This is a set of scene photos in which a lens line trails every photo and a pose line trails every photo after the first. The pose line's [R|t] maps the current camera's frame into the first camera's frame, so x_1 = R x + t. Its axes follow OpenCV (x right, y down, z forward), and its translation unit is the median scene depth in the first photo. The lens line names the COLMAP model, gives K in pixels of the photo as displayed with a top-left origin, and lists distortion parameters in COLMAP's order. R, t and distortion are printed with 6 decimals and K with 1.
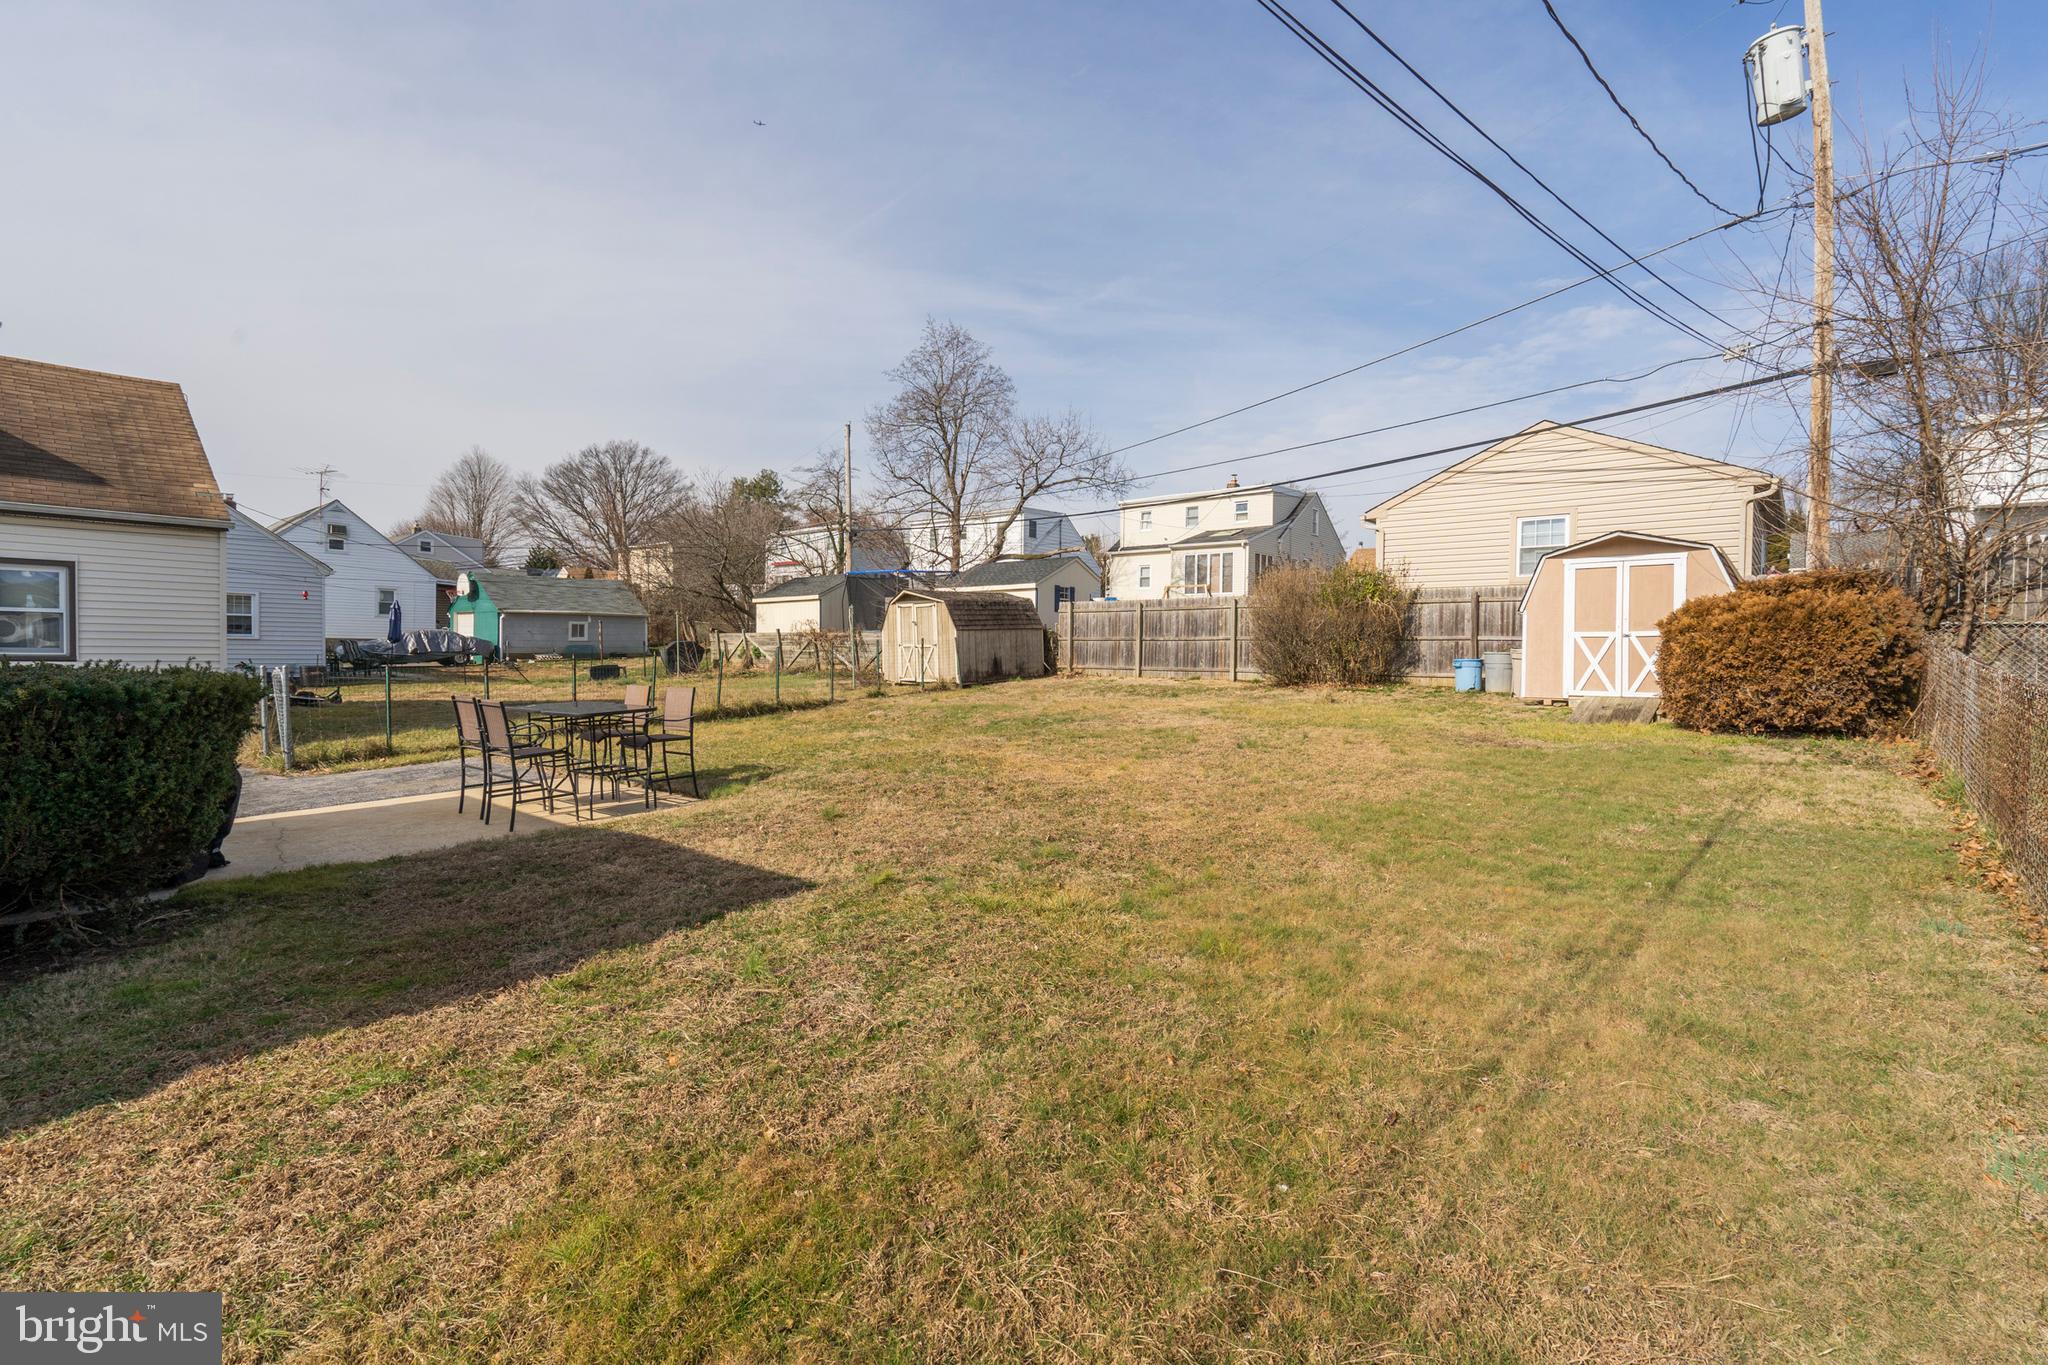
lens RADIAL K [[927.7, 0, 1018.2], [0, 927.7, 681.6], [0, 0, 1]] dist [-0.019220, 0.007198]
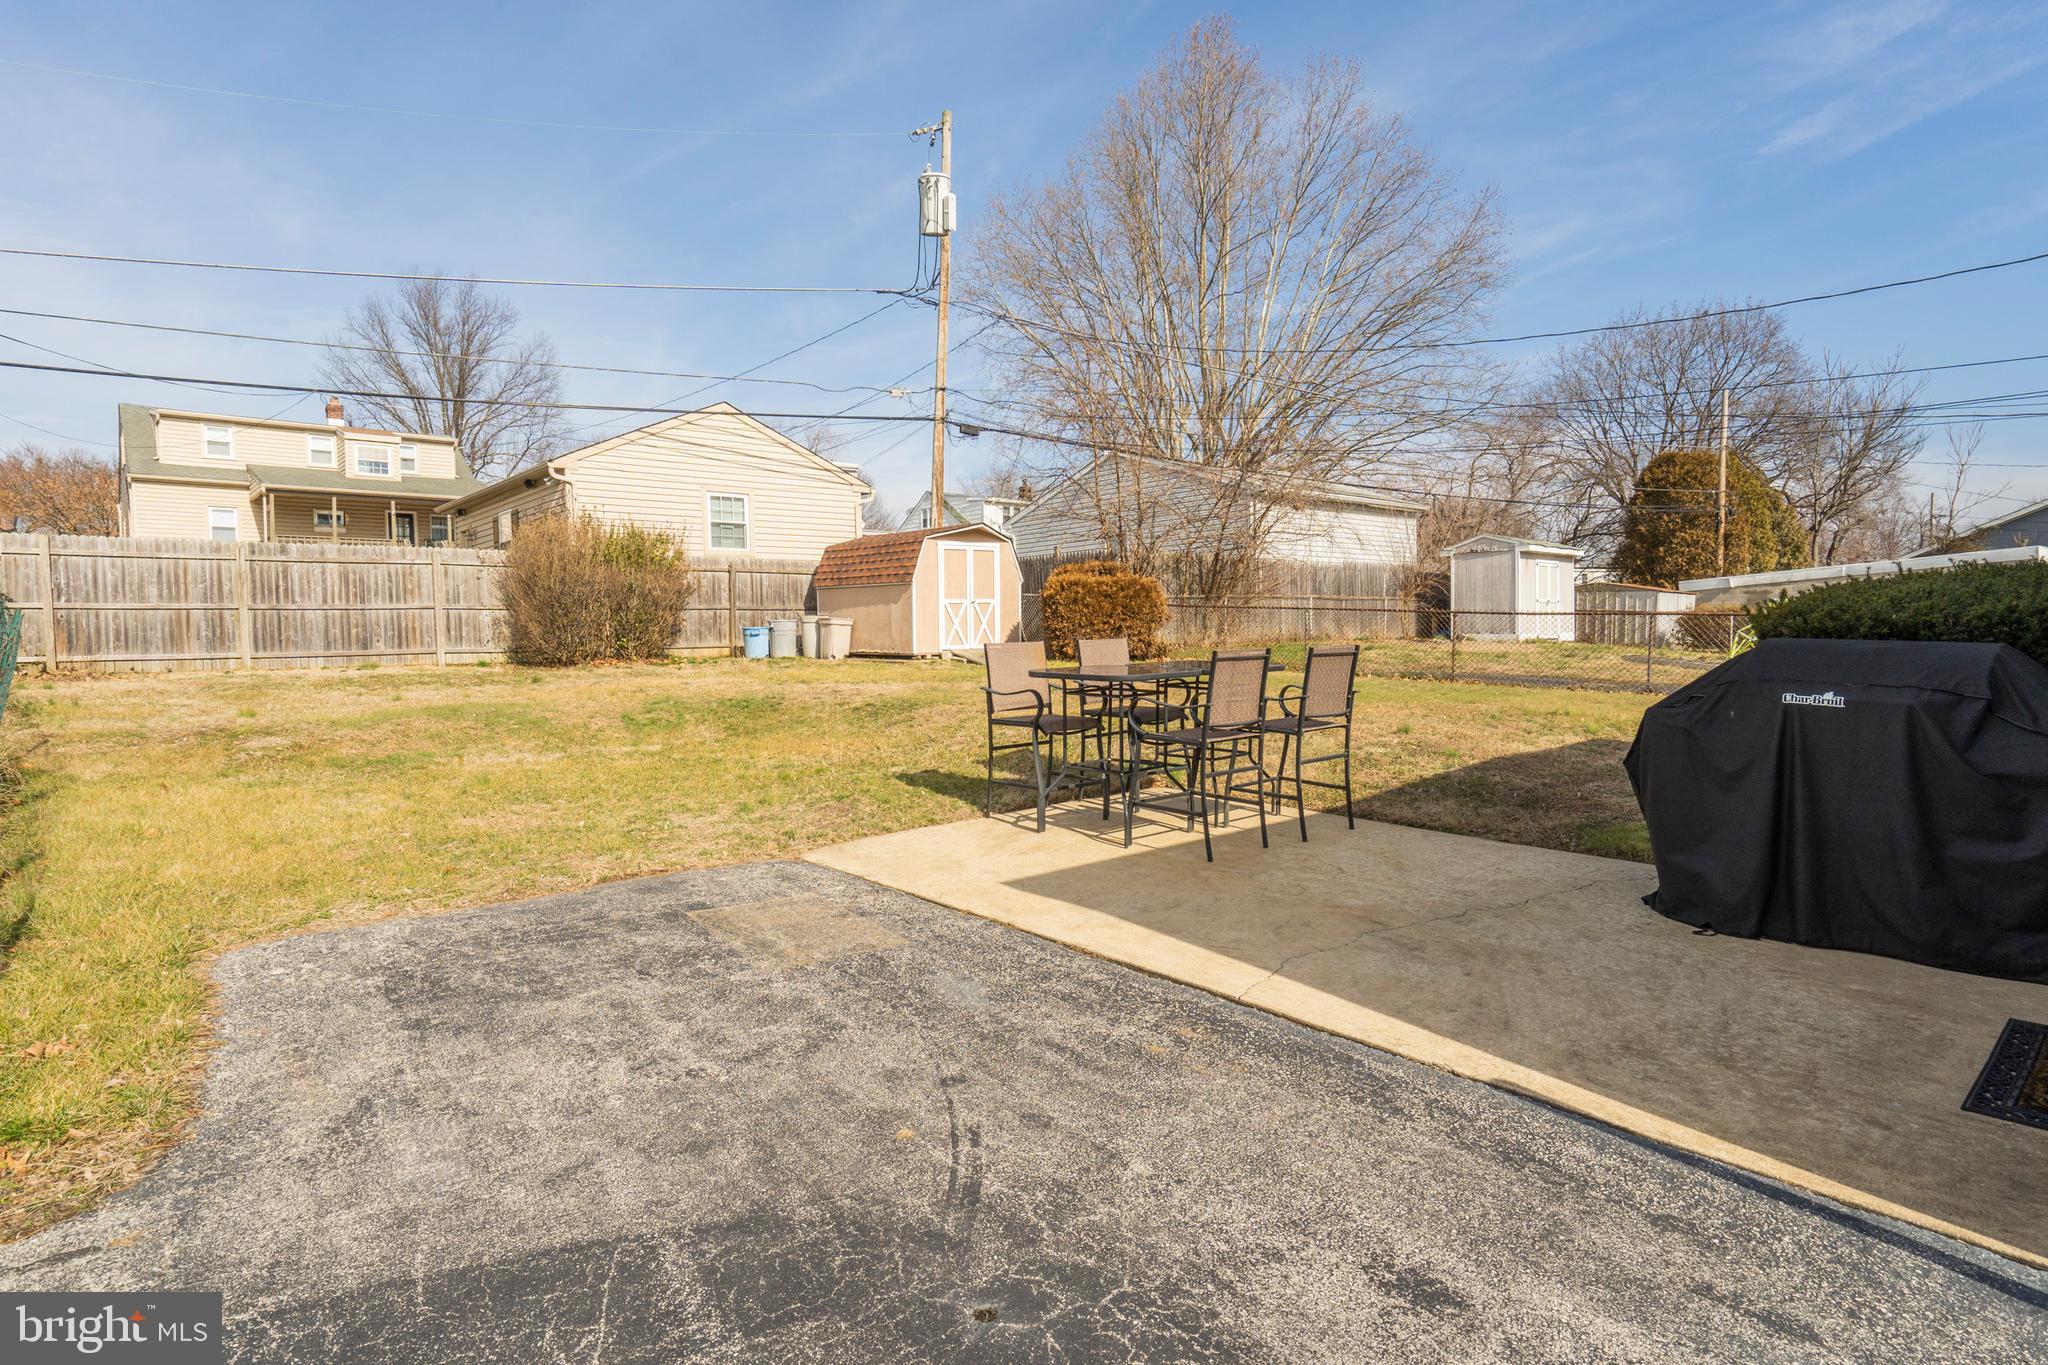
lens RADIAL K [[1088.9, 0, 1024.0], [0, 1088.9, 682.5], [0, 0, 1]] dist [0.009435, -0.000205]
pose [[0.156436, -0.052874, 0.986272, -0.574552], [0.055178, 0.997474, 0.044722, -0.000373], [-0.986146, 0.047424, 0.158958, 0.443161]]
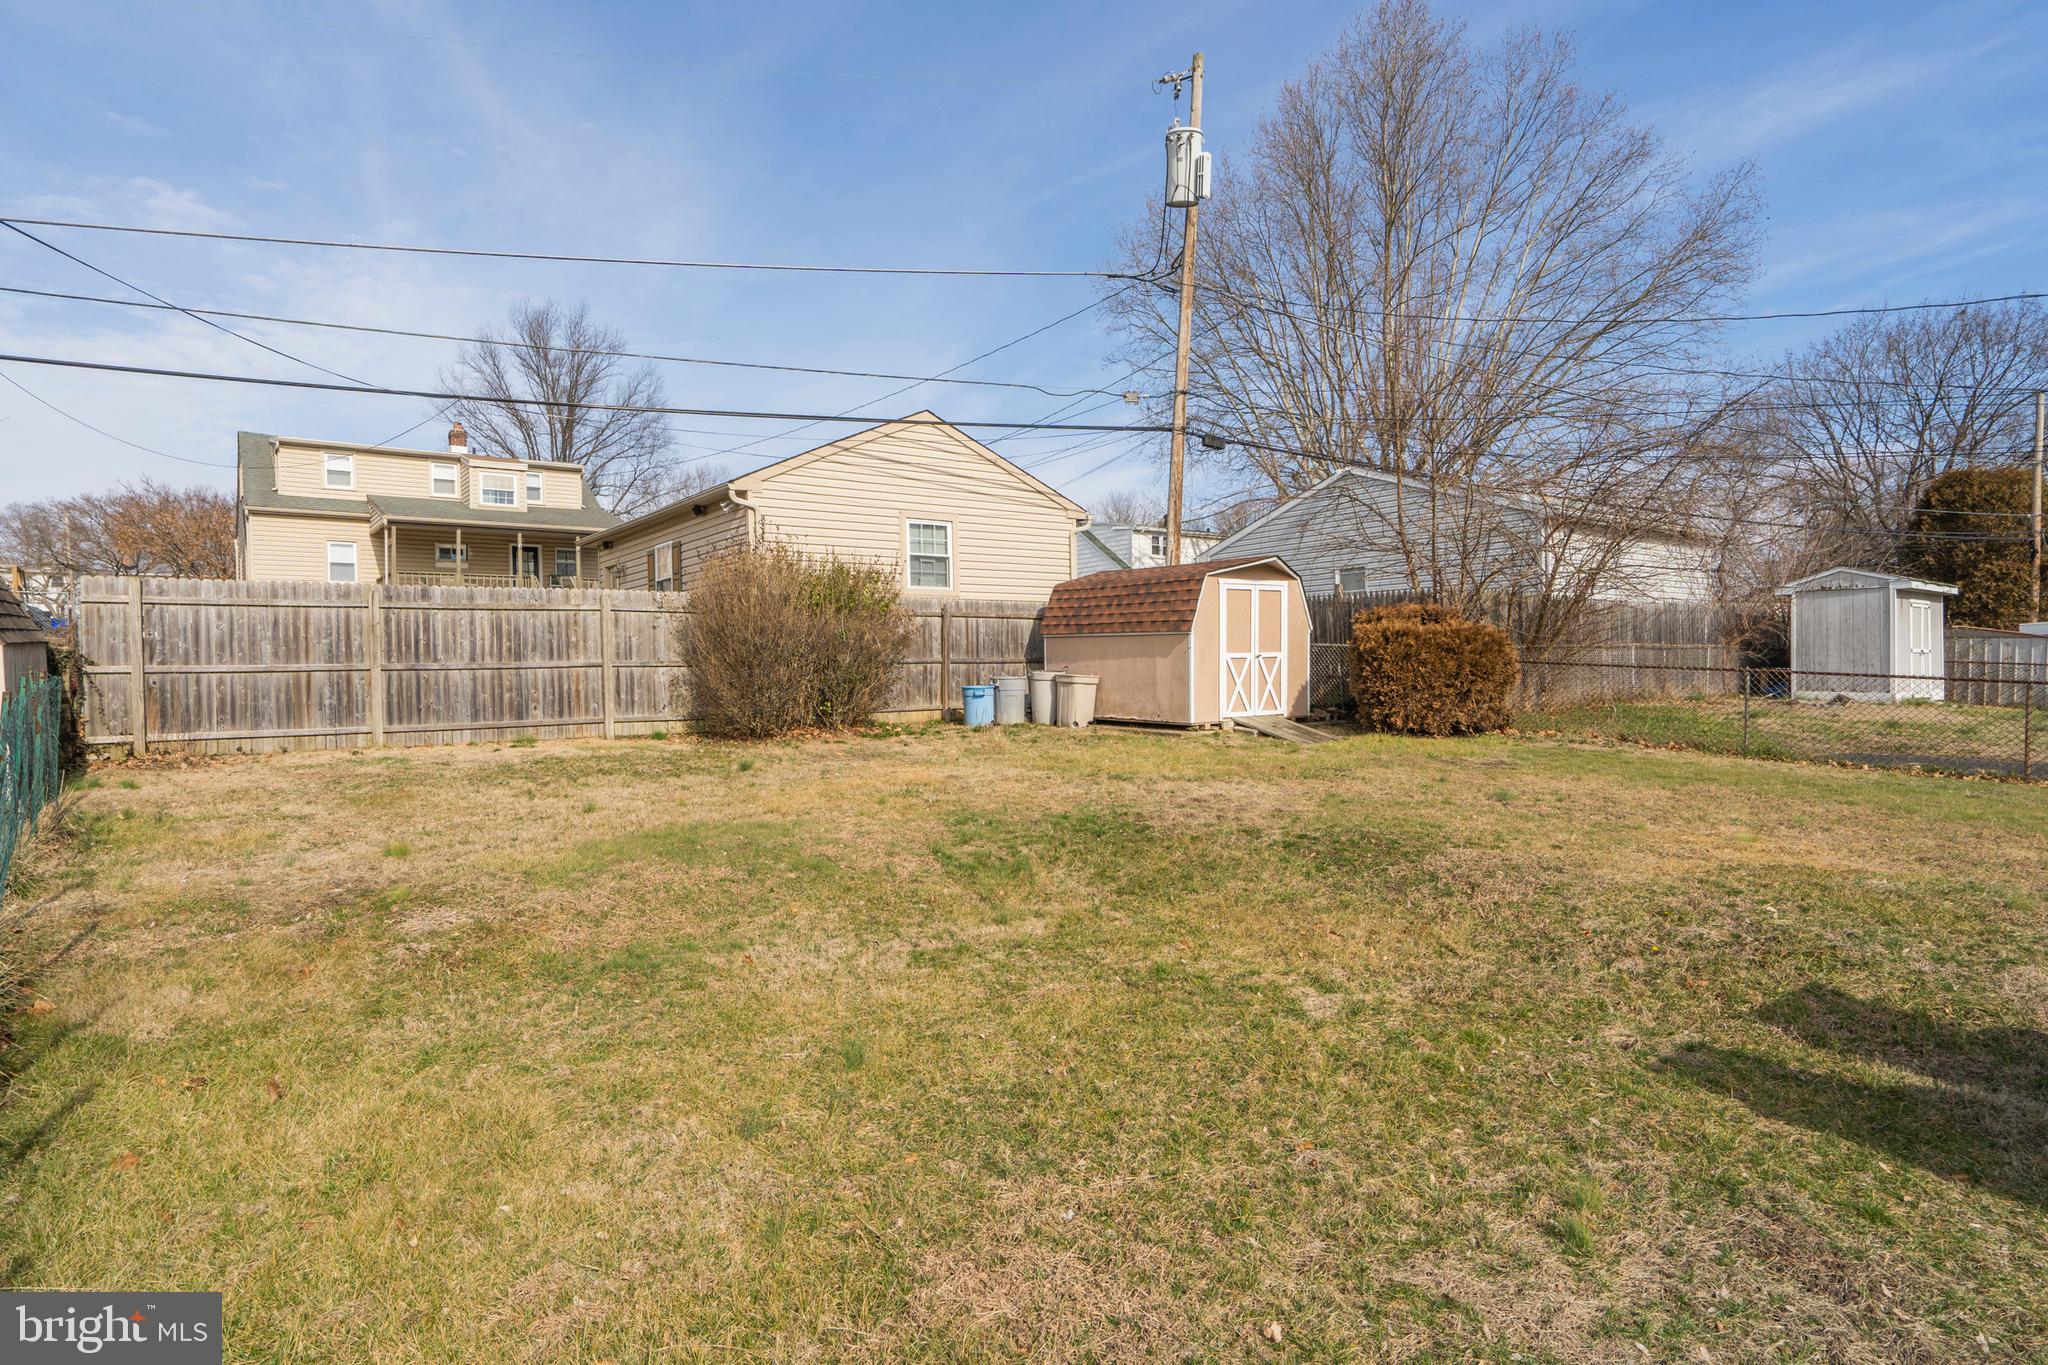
lens RADIAL K [[1107.9, 0, 1033.9], [0, 1107.9, 693.5], [0, 0, 1]] dist [0.000668, 0.000407]
pose [[0.222414, -0.032194, 0.974421, -0.400887], [0.051750, 0.998436, 0.021175, -0.031014], [-0.973578, 0.045717, 0.223732, 0.628577]]
